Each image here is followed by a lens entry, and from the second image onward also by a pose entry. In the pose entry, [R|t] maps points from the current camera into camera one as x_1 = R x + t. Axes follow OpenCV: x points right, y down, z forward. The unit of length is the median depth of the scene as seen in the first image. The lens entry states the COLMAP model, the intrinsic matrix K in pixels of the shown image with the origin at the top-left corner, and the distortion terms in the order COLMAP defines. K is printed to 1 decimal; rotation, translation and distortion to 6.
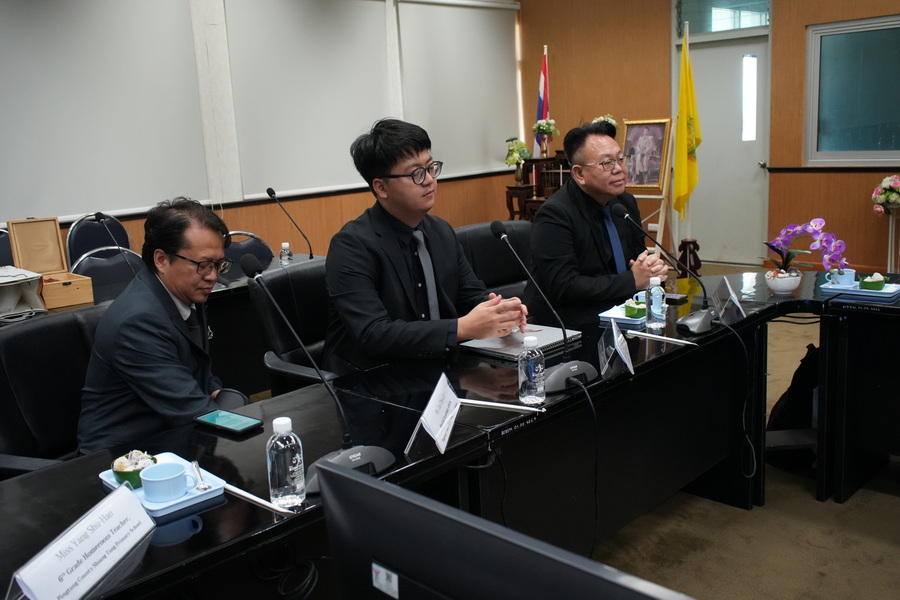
lens RADIAL K [[872.4, 0, 454.2], [0, 872.4, 292.3], [0, 0, 1]] dist [0.021386, 0.000000]
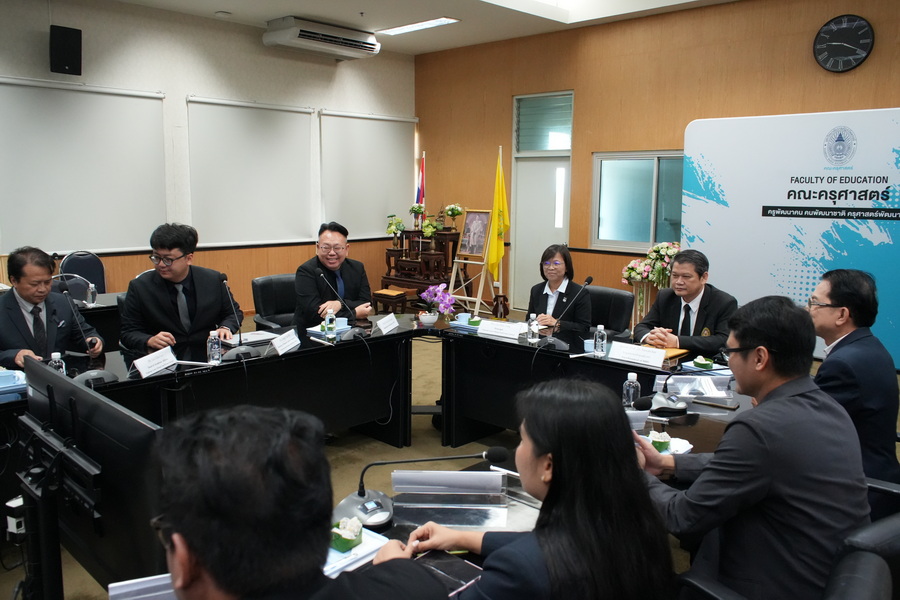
lens RADIAL K [[753.1, 0, 450.9], [0, 753.1, 281.3], [0, 0, 1]] dist [0.040773, 0.000056]
pose [[0.997967, 0.063581, -0.004379, 0.186343], [-0.063731, 0.995898, -0.064237, 0.003273], [0.000277, 0.064386, 0.997925, -0.230901]]
